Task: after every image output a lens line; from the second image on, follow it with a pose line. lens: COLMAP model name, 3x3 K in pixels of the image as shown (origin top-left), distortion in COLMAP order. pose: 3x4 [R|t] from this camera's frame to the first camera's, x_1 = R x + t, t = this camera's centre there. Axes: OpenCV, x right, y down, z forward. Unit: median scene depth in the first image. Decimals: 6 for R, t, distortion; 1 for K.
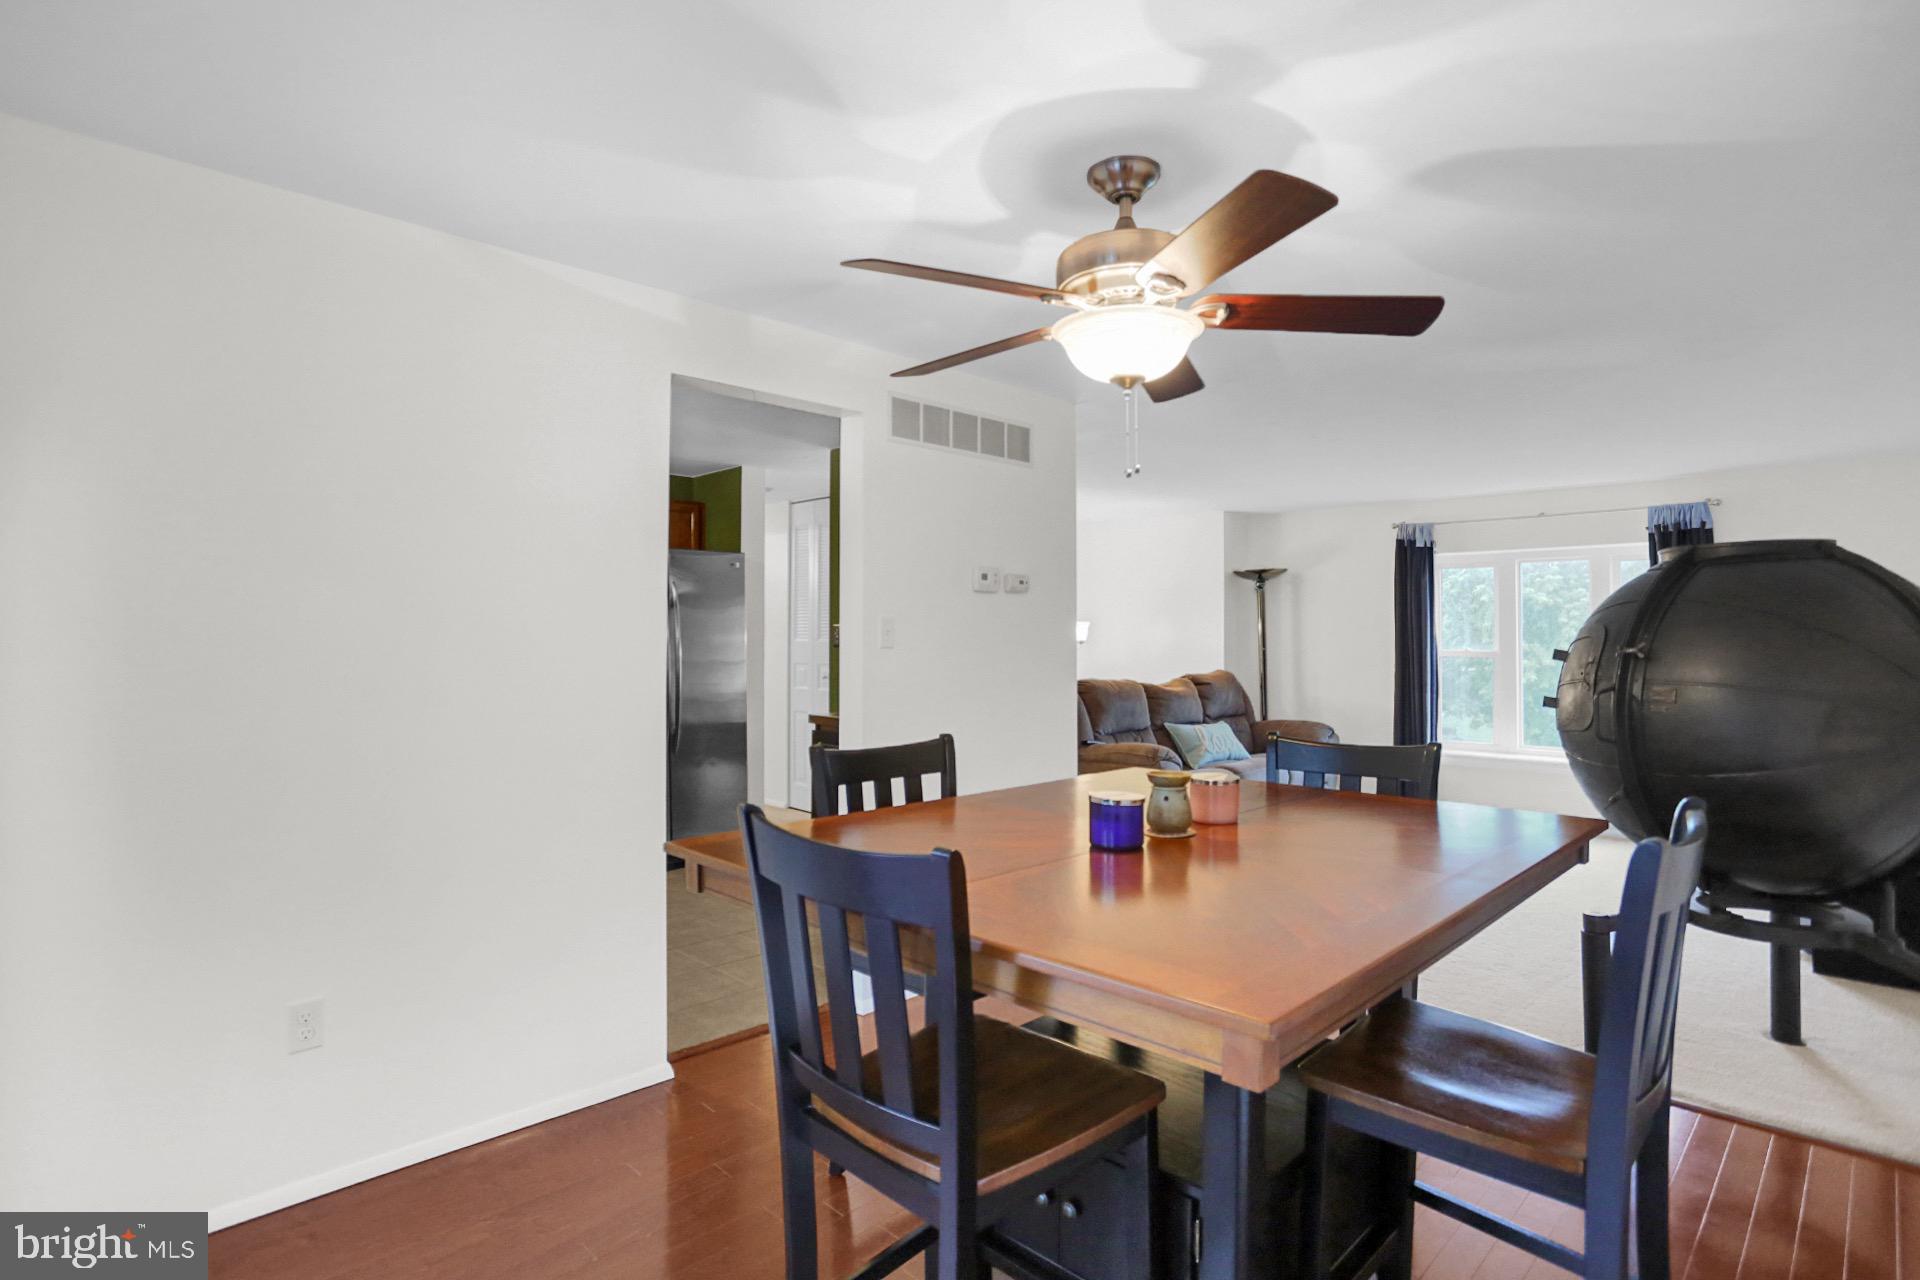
lens RADIAL K [[997.1, 0, 944.5], [0, 997.1, 641.9], [0, 0, 1]] dist [-0.063352, 0.031478]
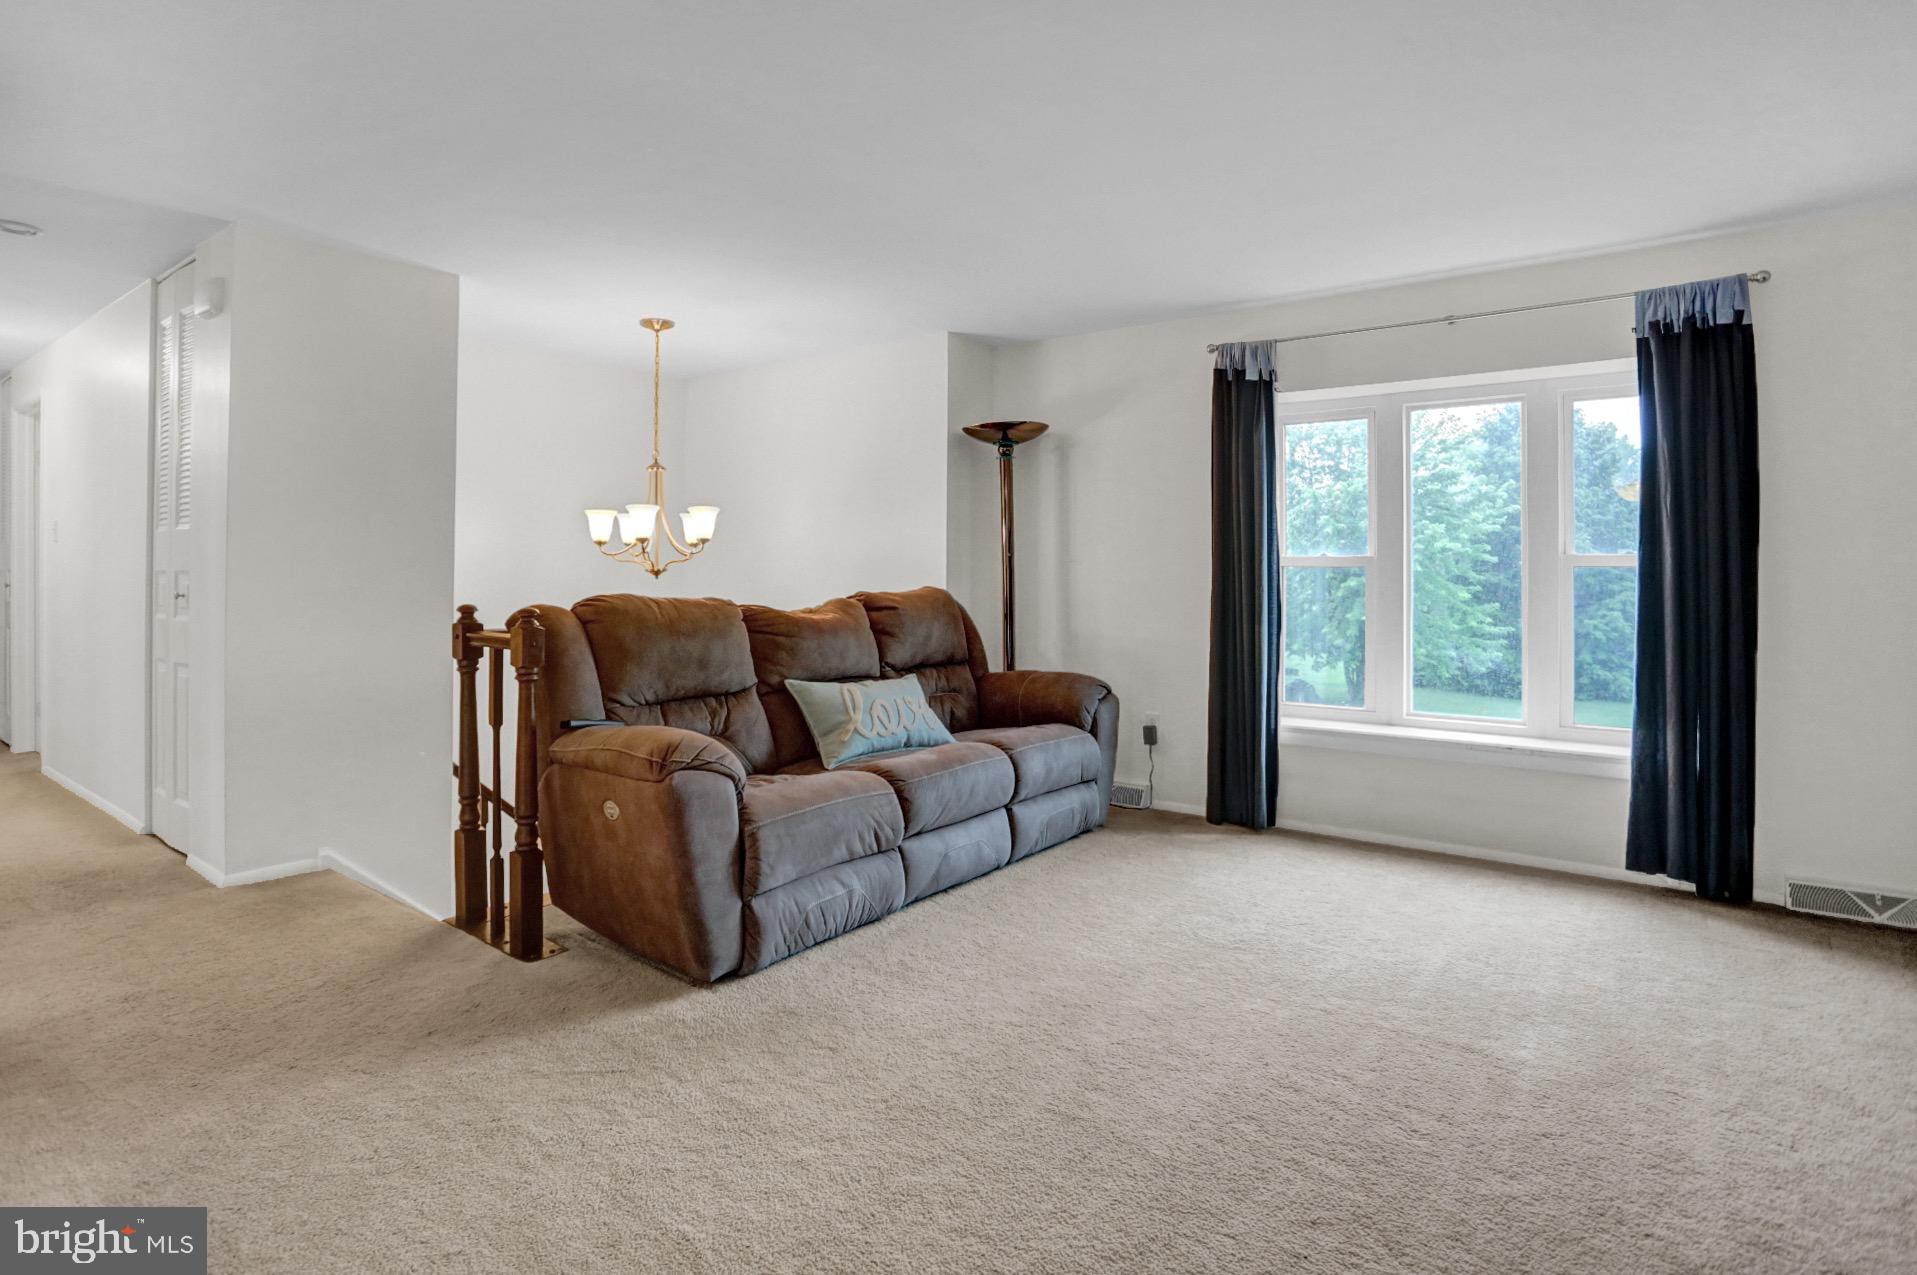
lens RADIAL K [[978.1, 0, 940.3], [0, 978.1, 594.3], [0, 0, 1]] dist [-0.071477, 0.031244]
pose [[0.991909, 0.002821, 0.126918, 0.223920], [-0.004237, 0.999932, 0.010886, 0.028041], [-0.126879, -0.011336, 0.991853, 0.444362]]
